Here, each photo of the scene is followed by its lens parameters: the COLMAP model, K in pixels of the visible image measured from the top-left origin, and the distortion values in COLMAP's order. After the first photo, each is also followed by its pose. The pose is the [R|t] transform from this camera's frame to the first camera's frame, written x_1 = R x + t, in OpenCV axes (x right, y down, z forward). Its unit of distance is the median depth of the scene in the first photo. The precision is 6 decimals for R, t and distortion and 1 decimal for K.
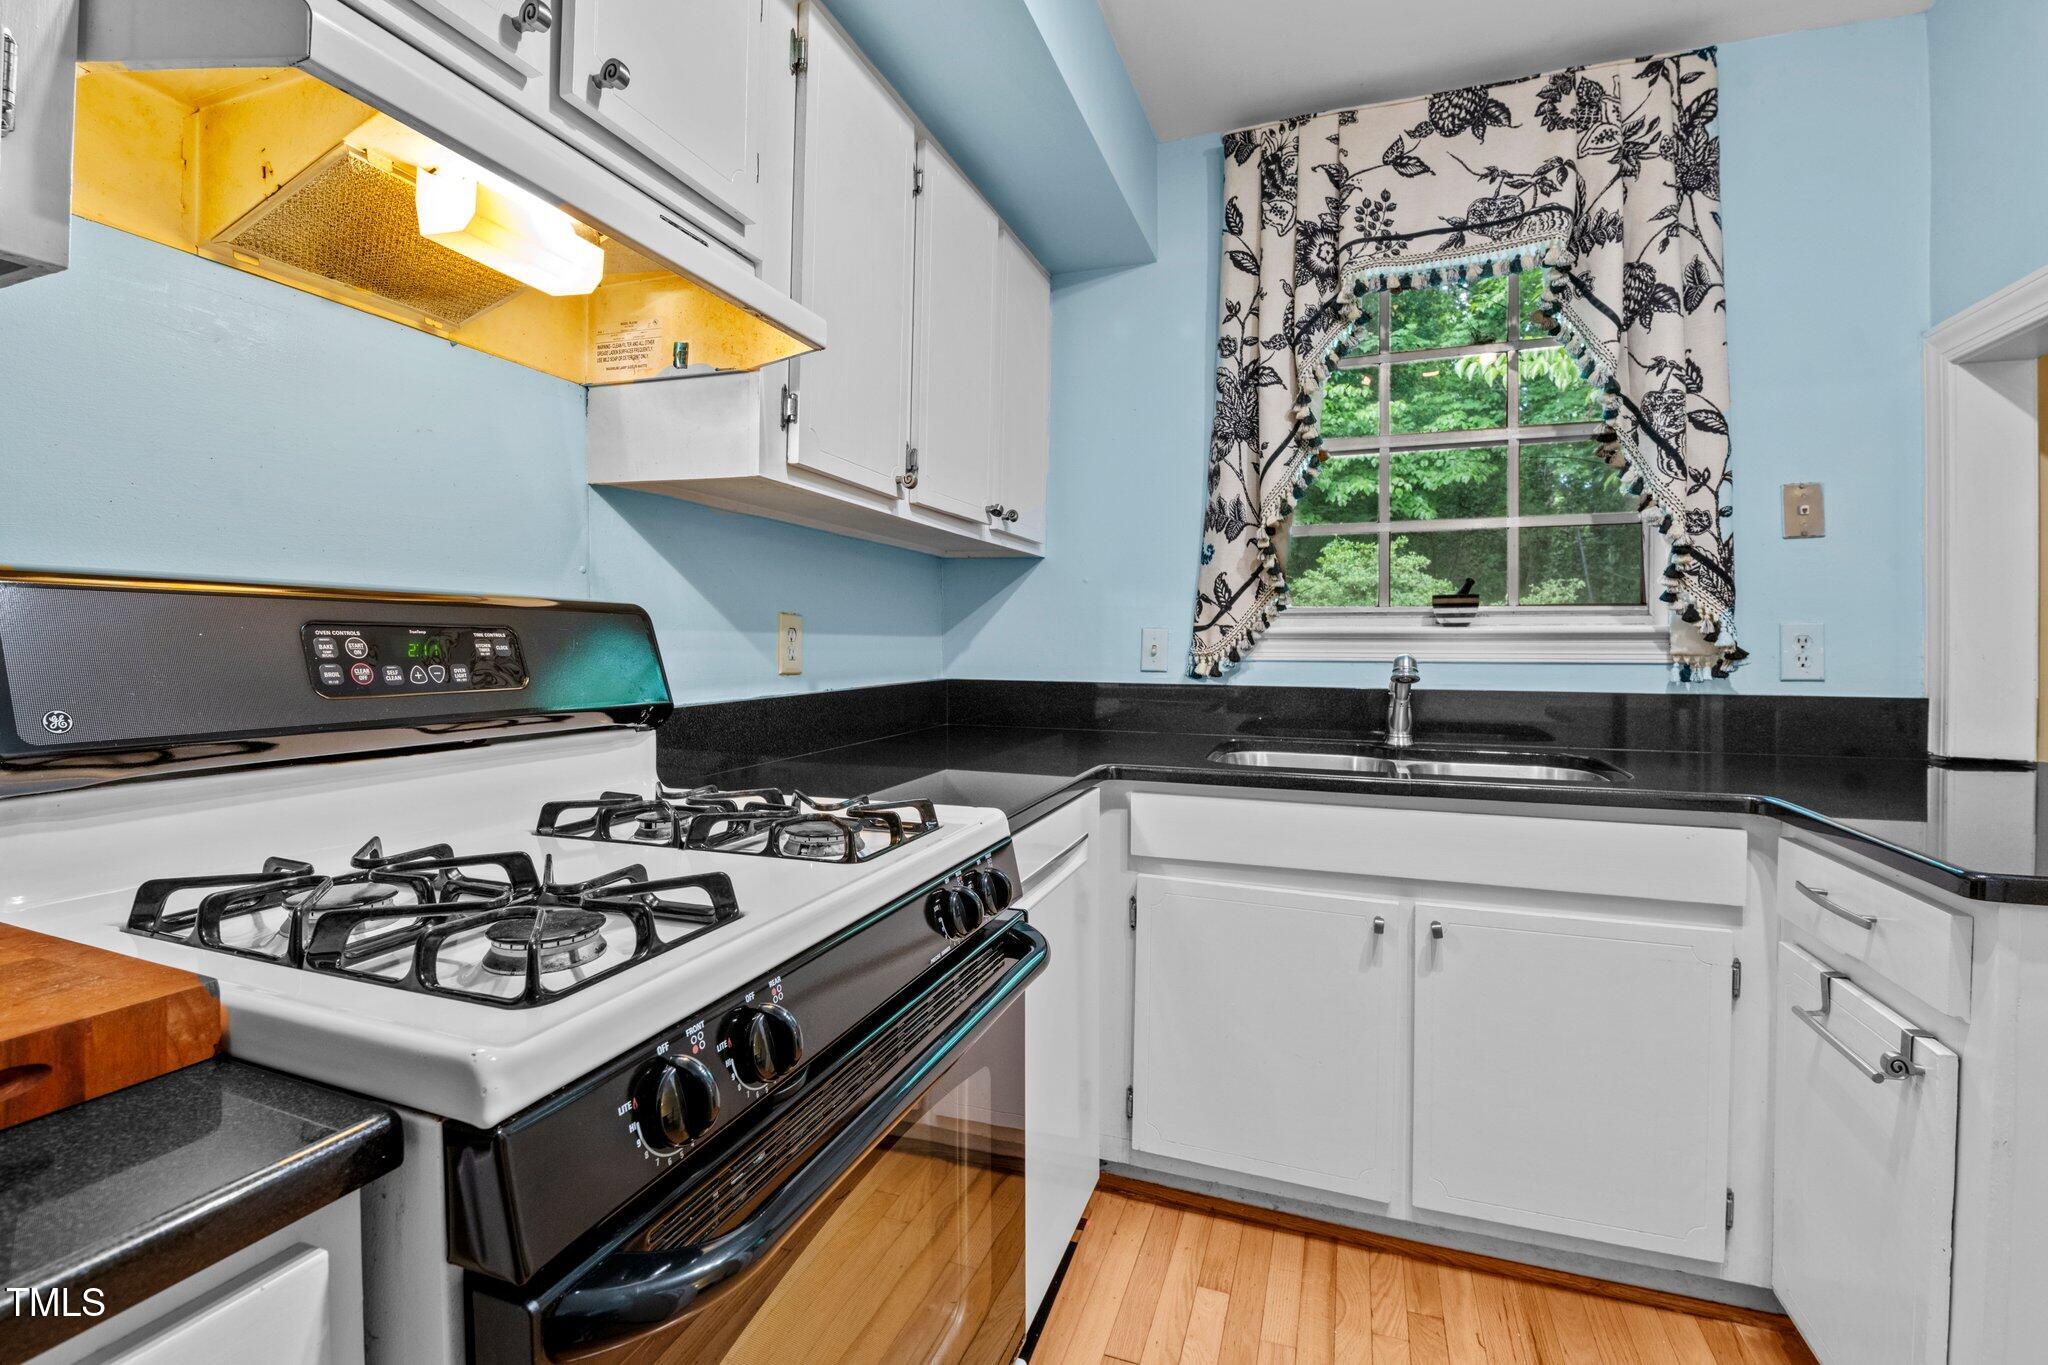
lens RADIAL K [[895.5, 0, 1027.3], [0, 895.5, 650.9], [0, 0, 1]] dist [0.003410, -0.003015]
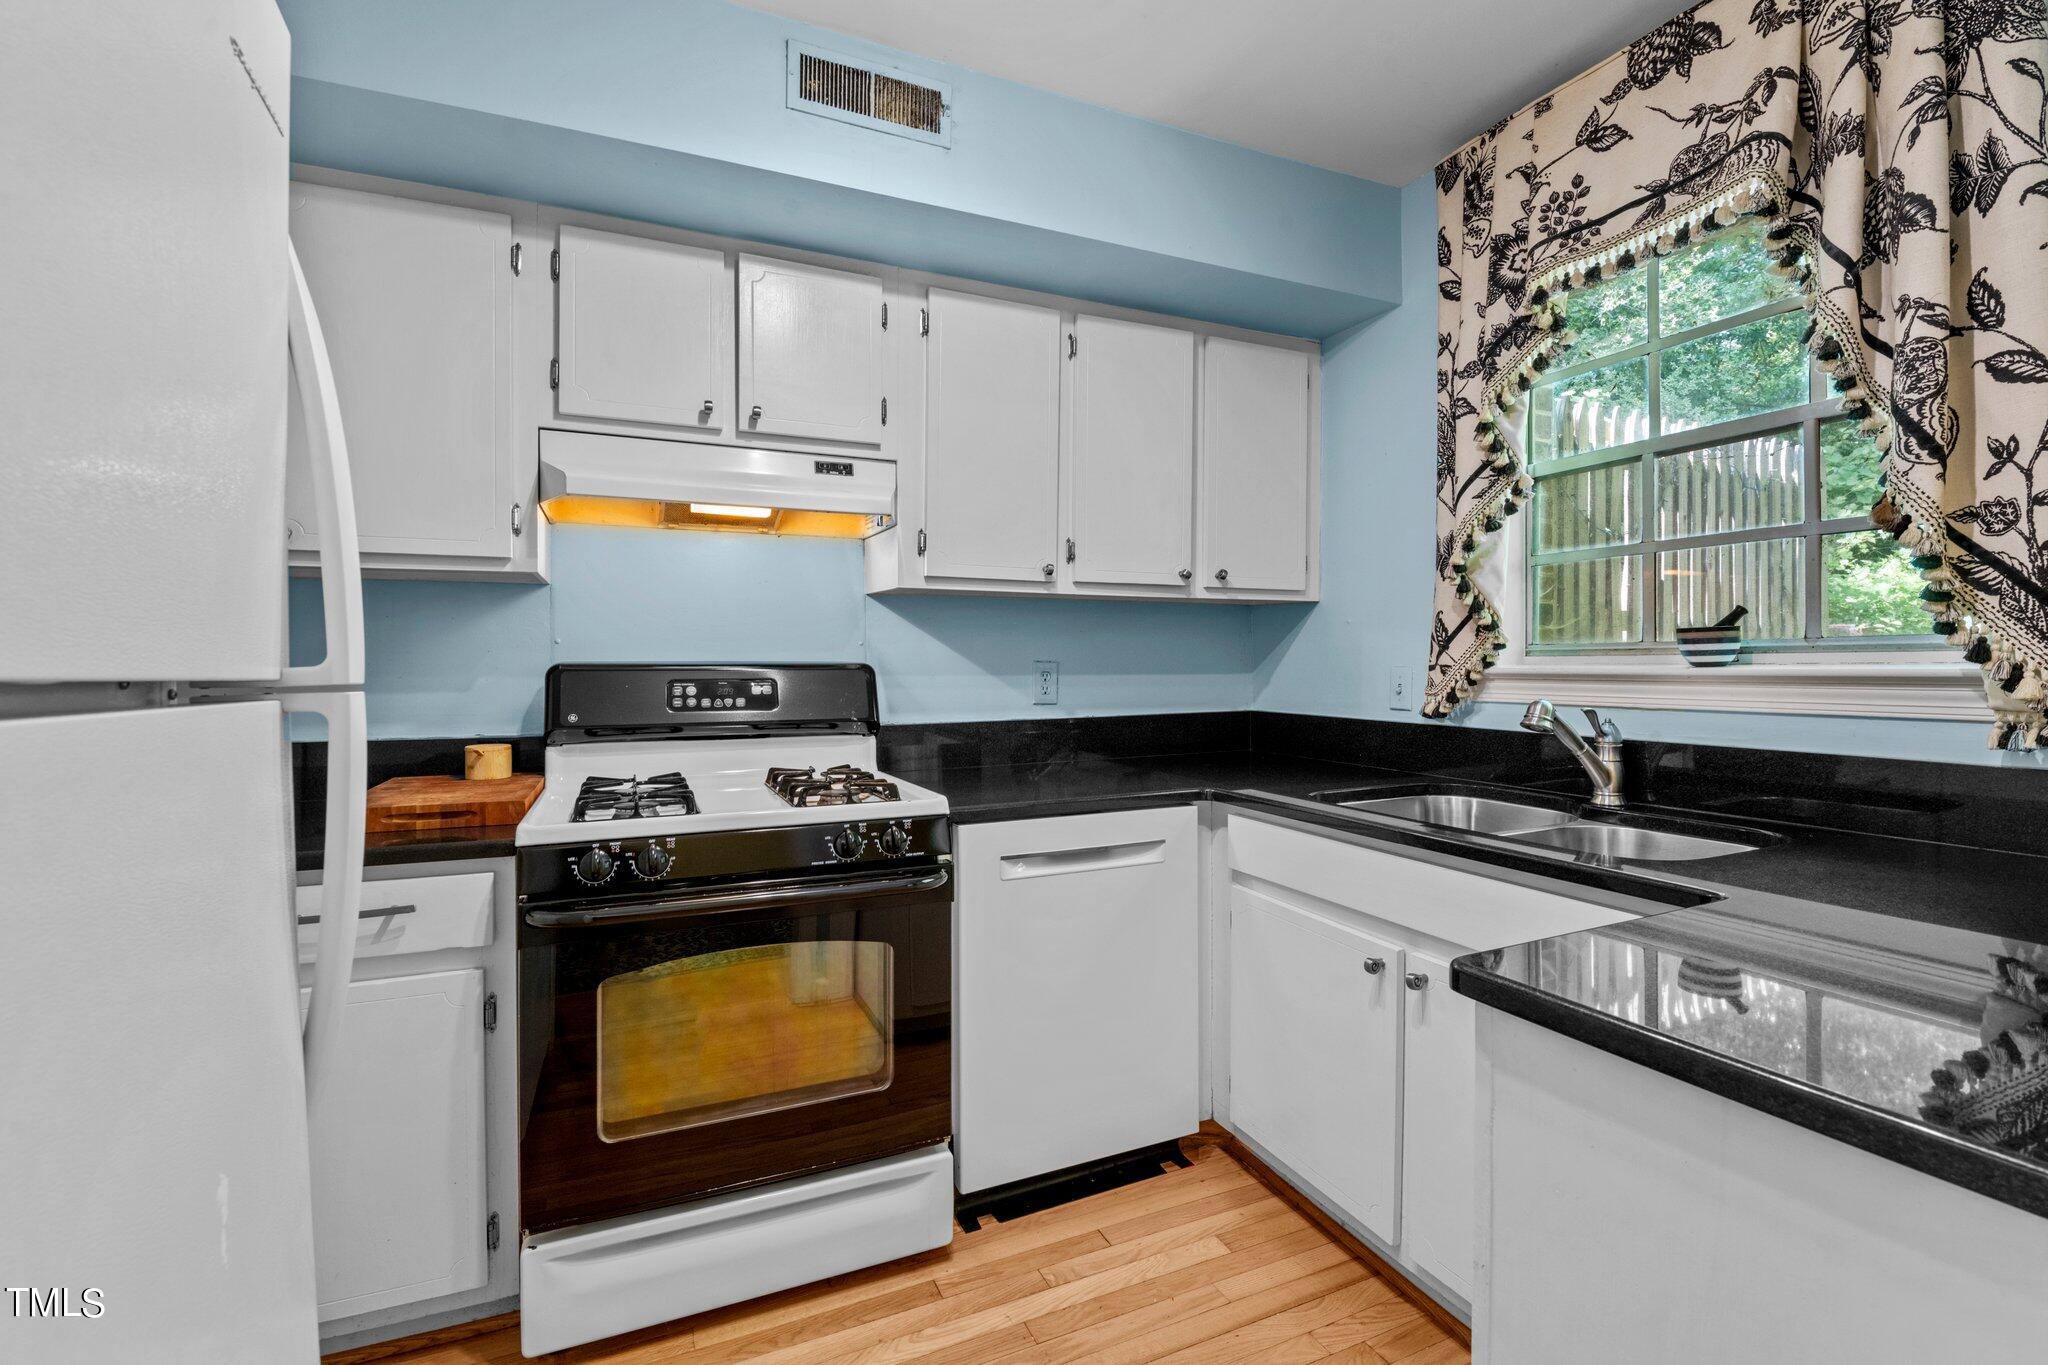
lens RADIAL K [[895.5, 0, 1062.7], [0, 895.5, 667.5], [0, 0, 1]] dist [0.003410, -0.003015]
pose [[0.715070, -0.002314, -0.699049, 0.675615], [-0.001045, 0.999990, -0.004380, -0.023647], [0.699052, 0.003863, 0.715060, 0.013030]]
